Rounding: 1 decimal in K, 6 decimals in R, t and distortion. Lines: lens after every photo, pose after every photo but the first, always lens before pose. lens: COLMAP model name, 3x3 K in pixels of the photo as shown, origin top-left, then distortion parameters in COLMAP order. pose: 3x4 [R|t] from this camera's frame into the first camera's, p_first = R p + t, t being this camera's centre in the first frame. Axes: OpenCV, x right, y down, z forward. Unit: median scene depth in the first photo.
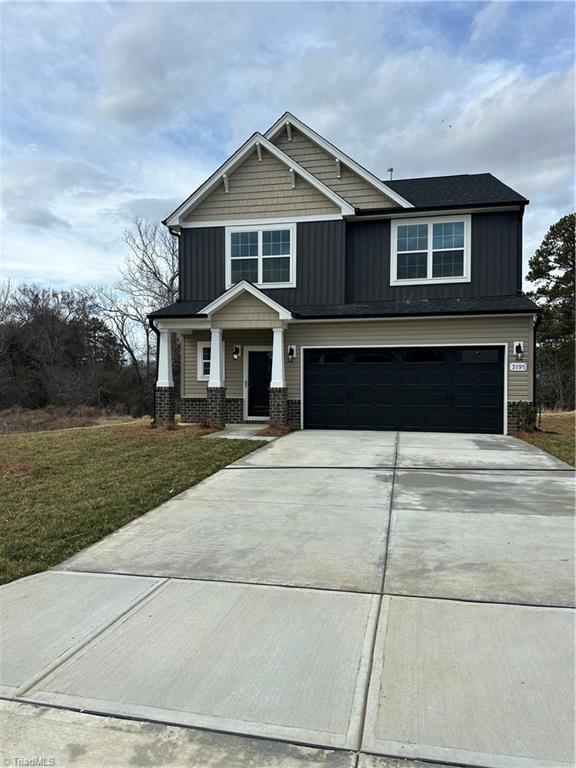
lens RADIAL K [[534.0, 0, 284.1], [0, 534.0, 379.1], [0, 0, 1]] dist [0.122549, -0.136653]
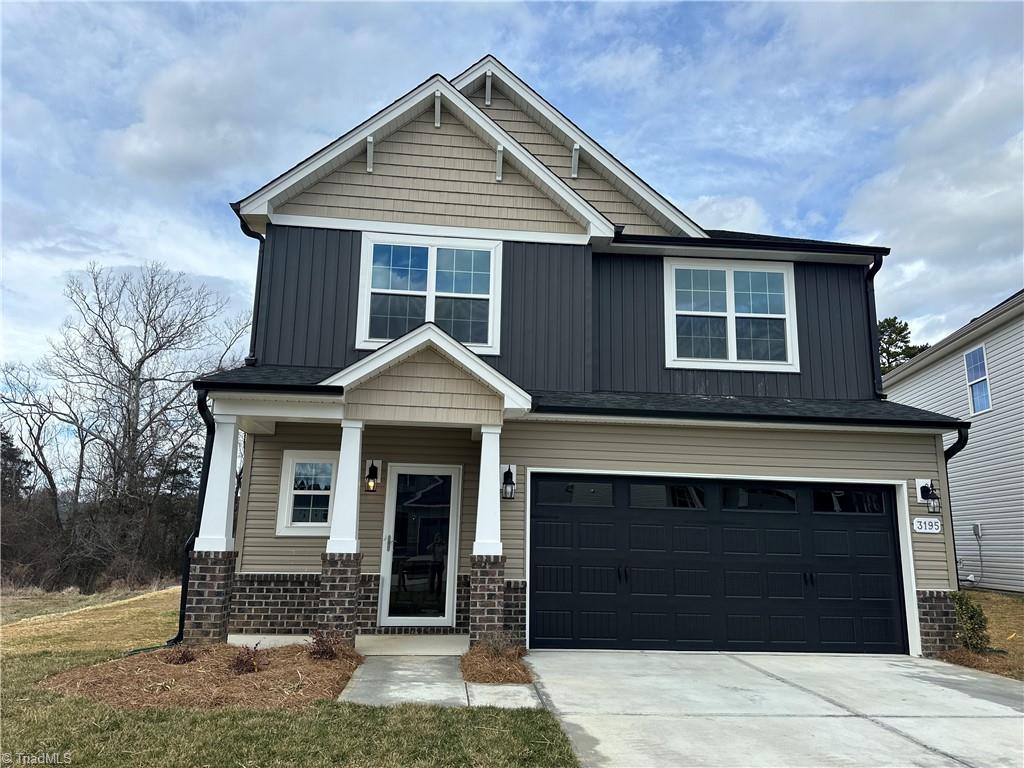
lens RADIAL K [[712.0, 0, 518.8], [0, 712.0, 384.4], [0, 0, 1]] dist [0.122549, -0.136653]
pose [[0.954162, 0.078927, 0.288697, -0.158091], [-0.022407, 0.980732, -0.194068, -0.008333], [-0.298452, 0.178704, 0.937545, 0.344495]]
